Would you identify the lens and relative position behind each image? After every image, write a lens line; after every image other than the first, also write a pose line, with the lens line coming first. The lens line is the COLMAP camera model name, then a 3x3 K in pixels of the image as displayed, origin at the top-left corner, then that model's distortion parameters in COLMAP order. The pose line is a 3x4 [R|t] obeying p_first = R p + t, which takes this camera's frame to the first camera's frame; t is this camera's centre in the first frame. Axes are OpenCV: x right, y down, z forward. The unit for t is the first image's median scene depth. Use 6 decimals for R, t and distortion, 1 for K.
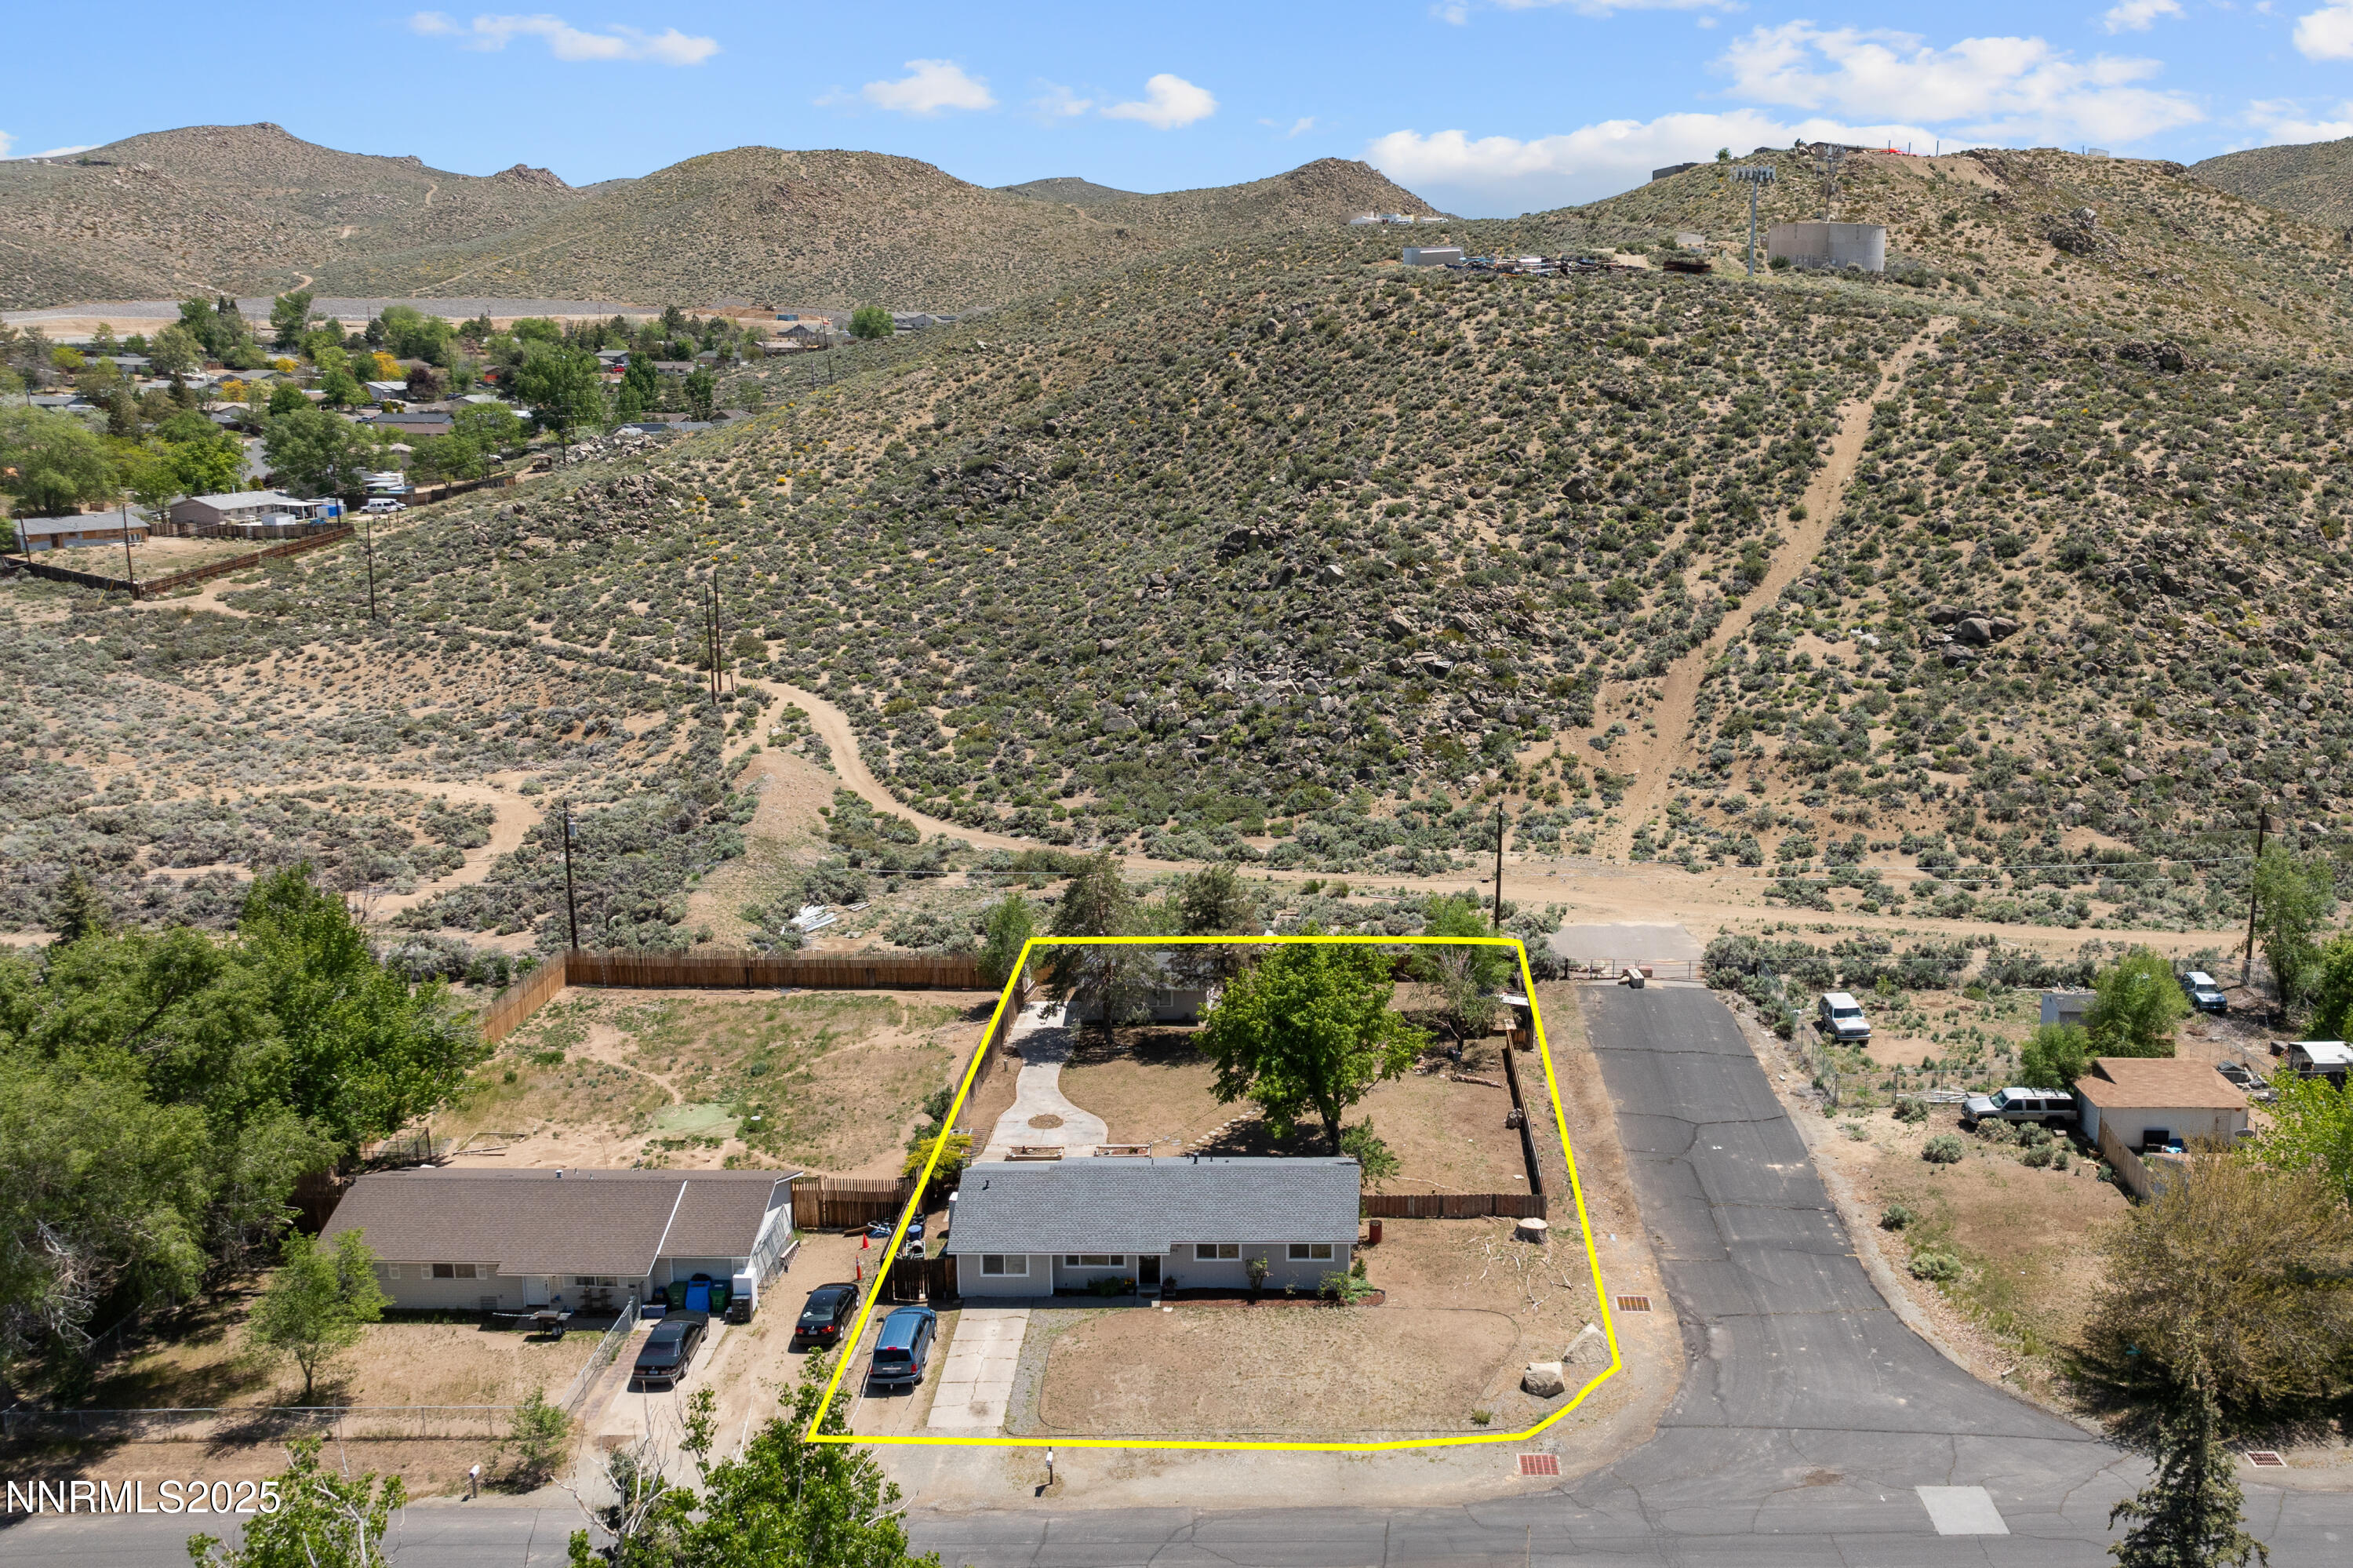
lens RADIAL K [[2038.1, 0, 1420.6], [0, 2038.1, 779.9], [0, 0, 1]] dist [-0.012606, -0.005827]
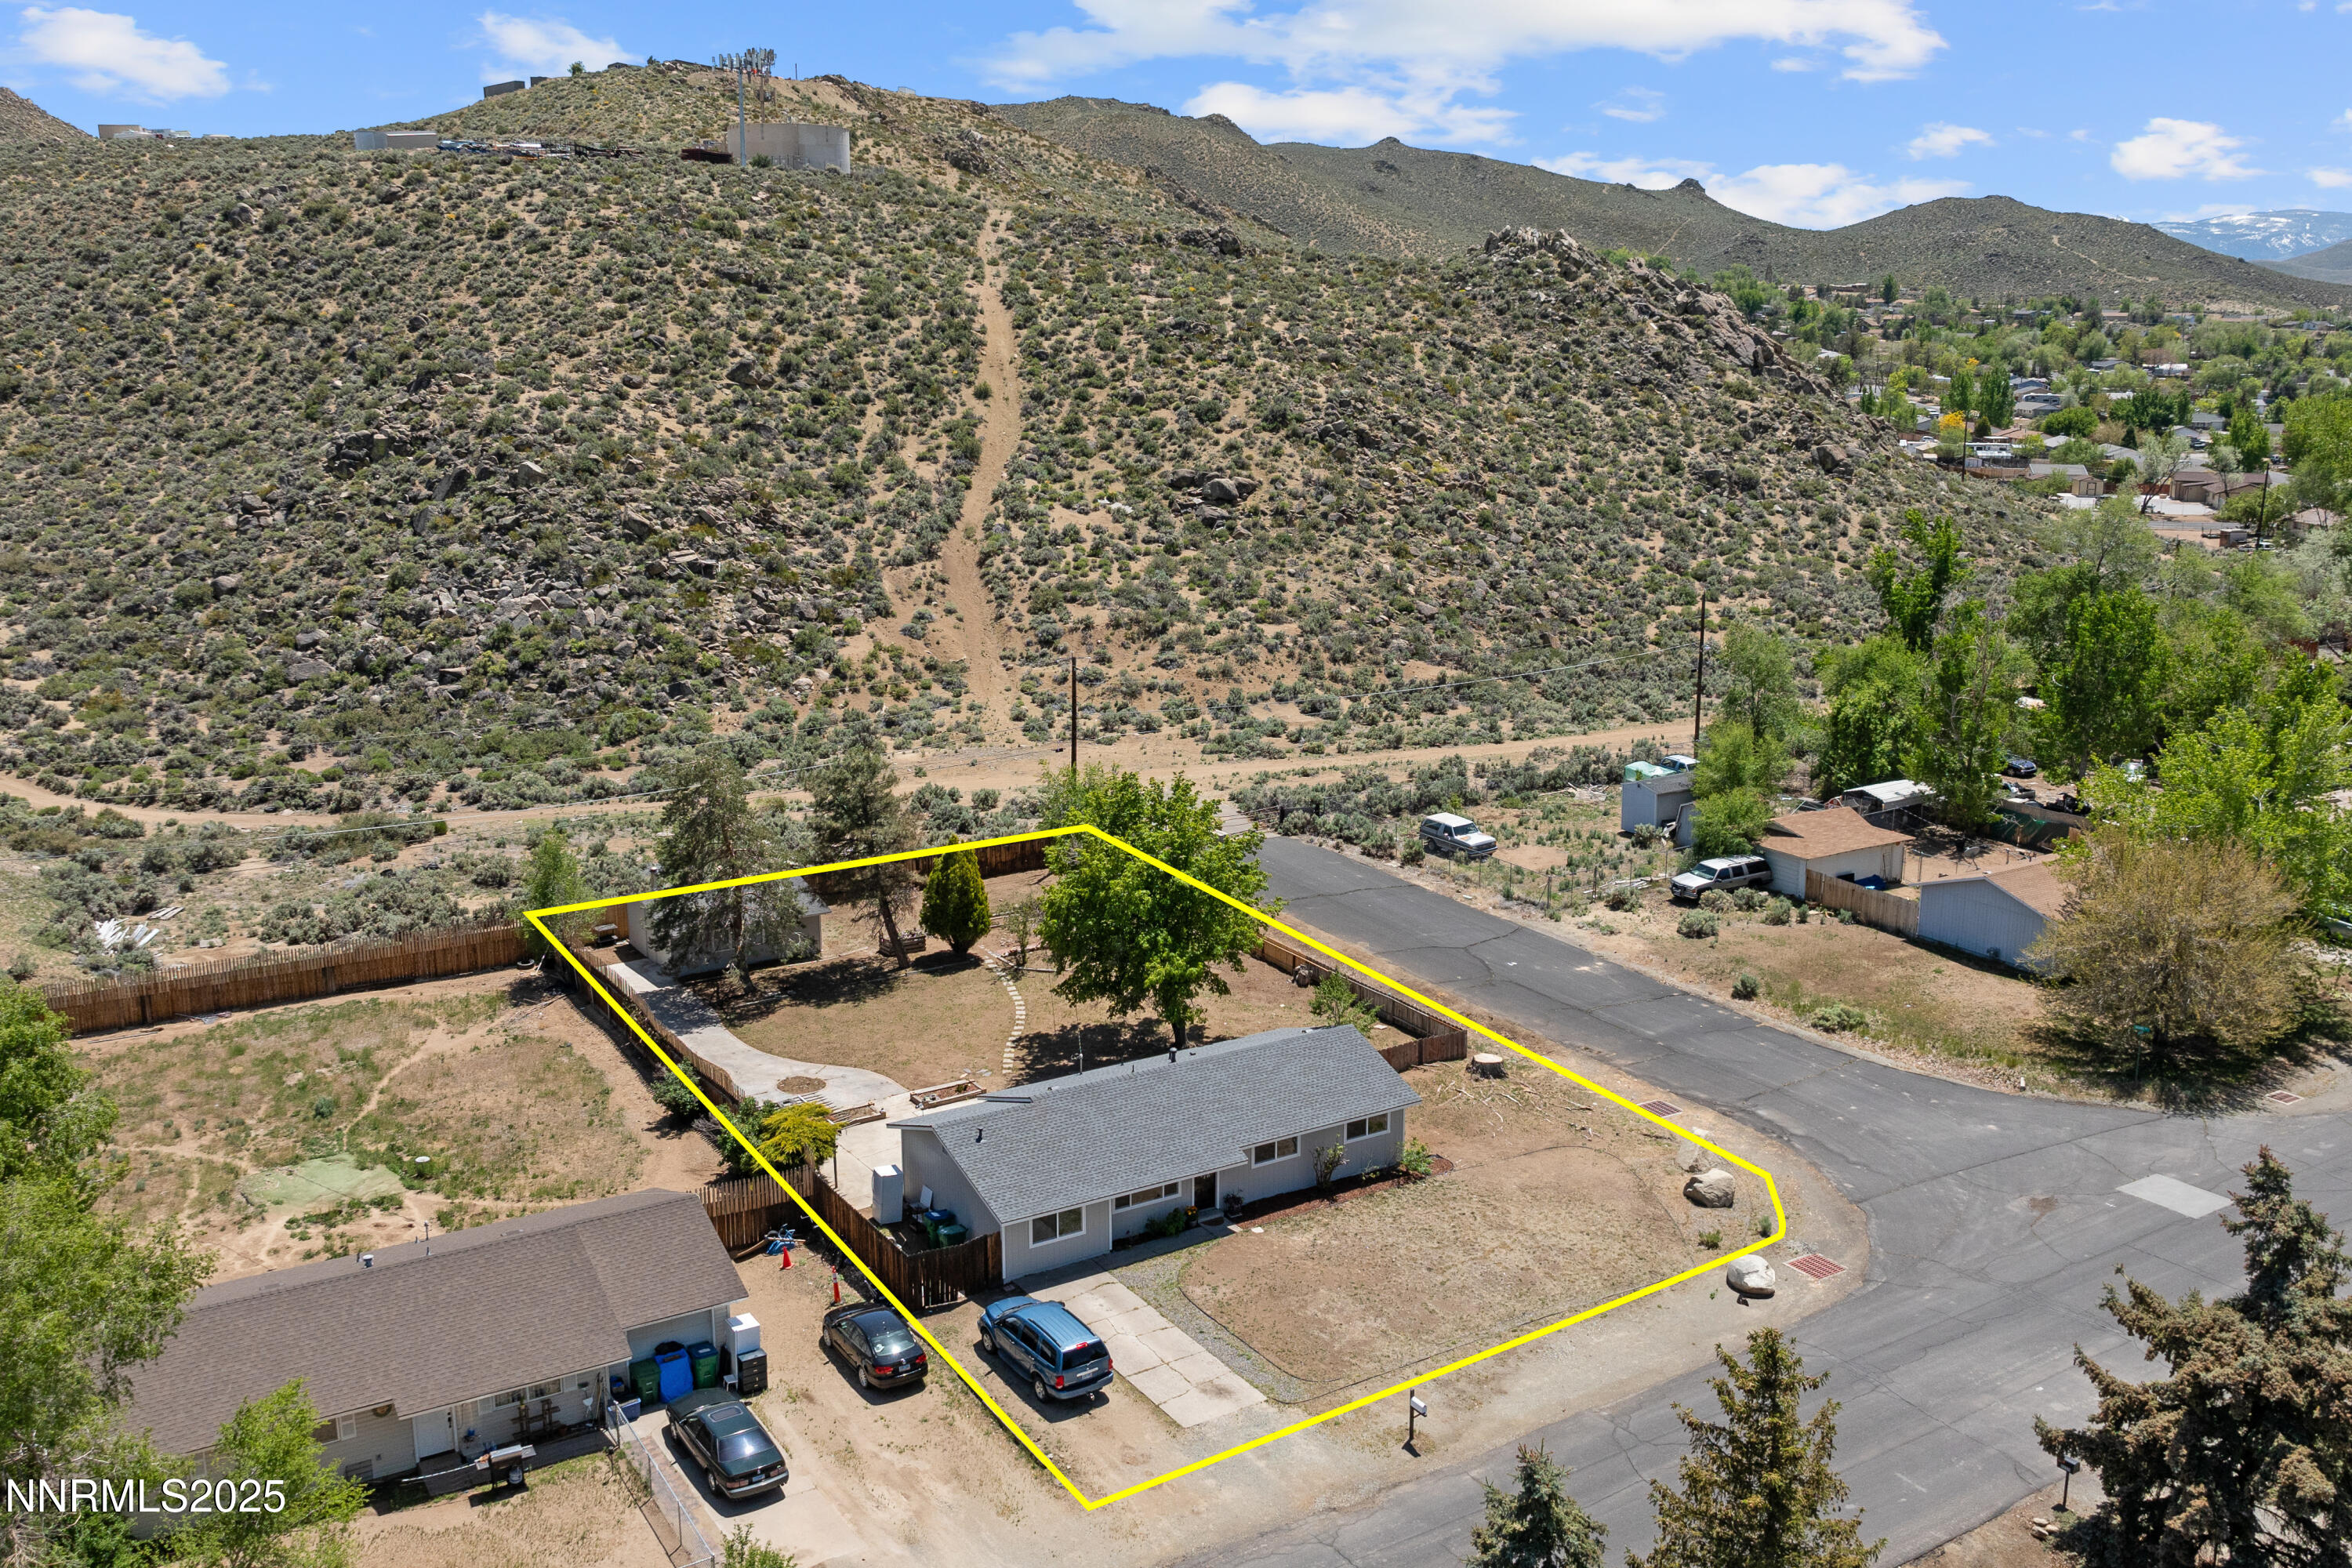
lens RADIAL K [[2034.4, 0, 1245.4], [0, 2034.4, 755.9], [0, 0, 1]] dist [-0.007849, -0.040846]
pose [[0.857193, -0.122457, 0.500224, -0.229610], [0.120949, 0.992020, 0.035591, 0.020995], [-0.500590, 0.029993, 0.865165, 0.138979]]
